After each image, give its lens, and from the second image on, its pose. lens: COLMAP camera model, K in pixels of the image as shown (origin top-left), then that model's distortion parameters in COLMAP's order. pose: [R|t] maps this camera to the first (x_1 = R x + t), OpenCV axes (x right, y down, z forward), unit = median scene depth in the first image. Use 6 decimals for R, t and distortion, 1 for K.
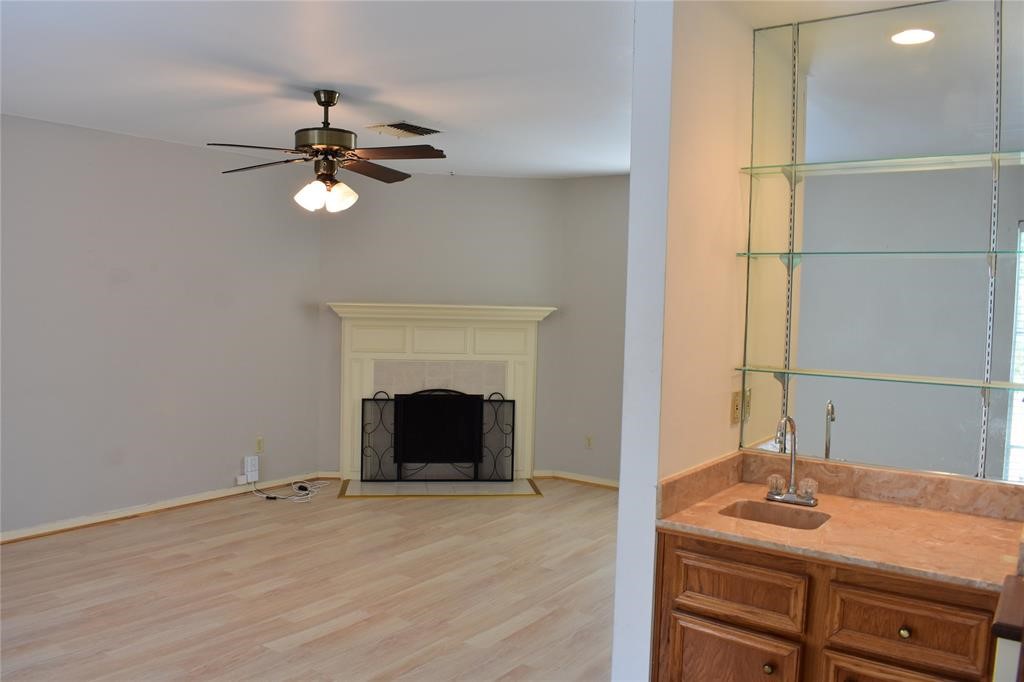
lens RADIAL K [[800.6, 0, 512.0], [0, 800.6, 341.0], [0, 0, 1]] dist [-0.092686, 0.008798]
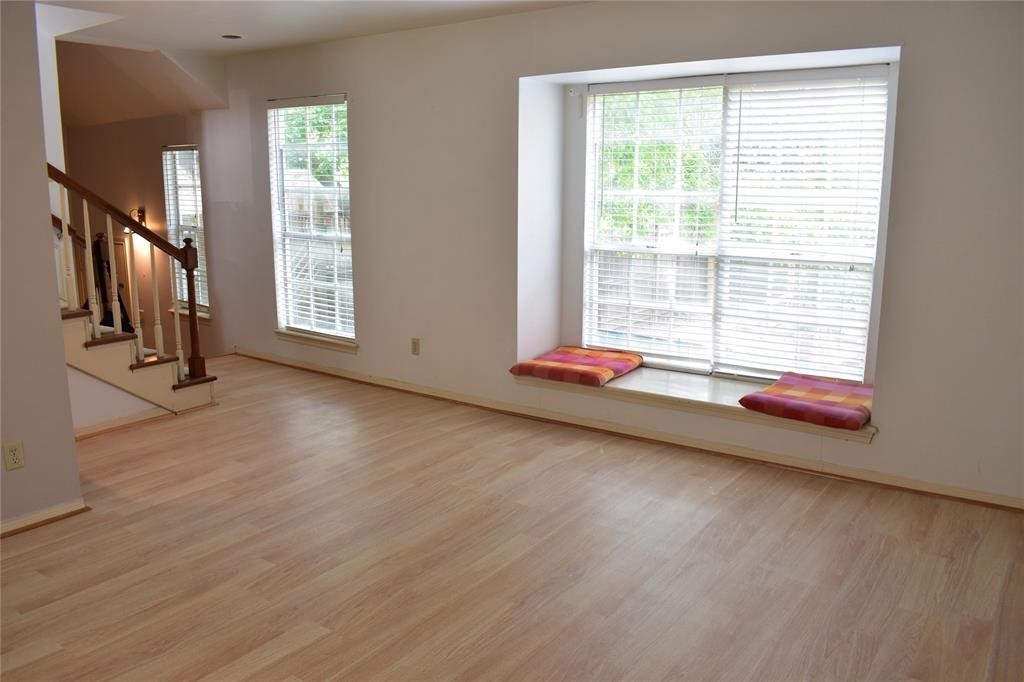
lens RADIAL K [[793.3, 0, 512.0], [0, 793.3, 341.0], [0, 0, 1]] dist [-0.094855, -0.001720]
pose [[-0.999420, -0.026689, -0.021151, -0.339799], [-0.031184, 0.966825, 0.253528, -0.064672], [0.013683, 0.254041, -0.967097, 1.200456]]
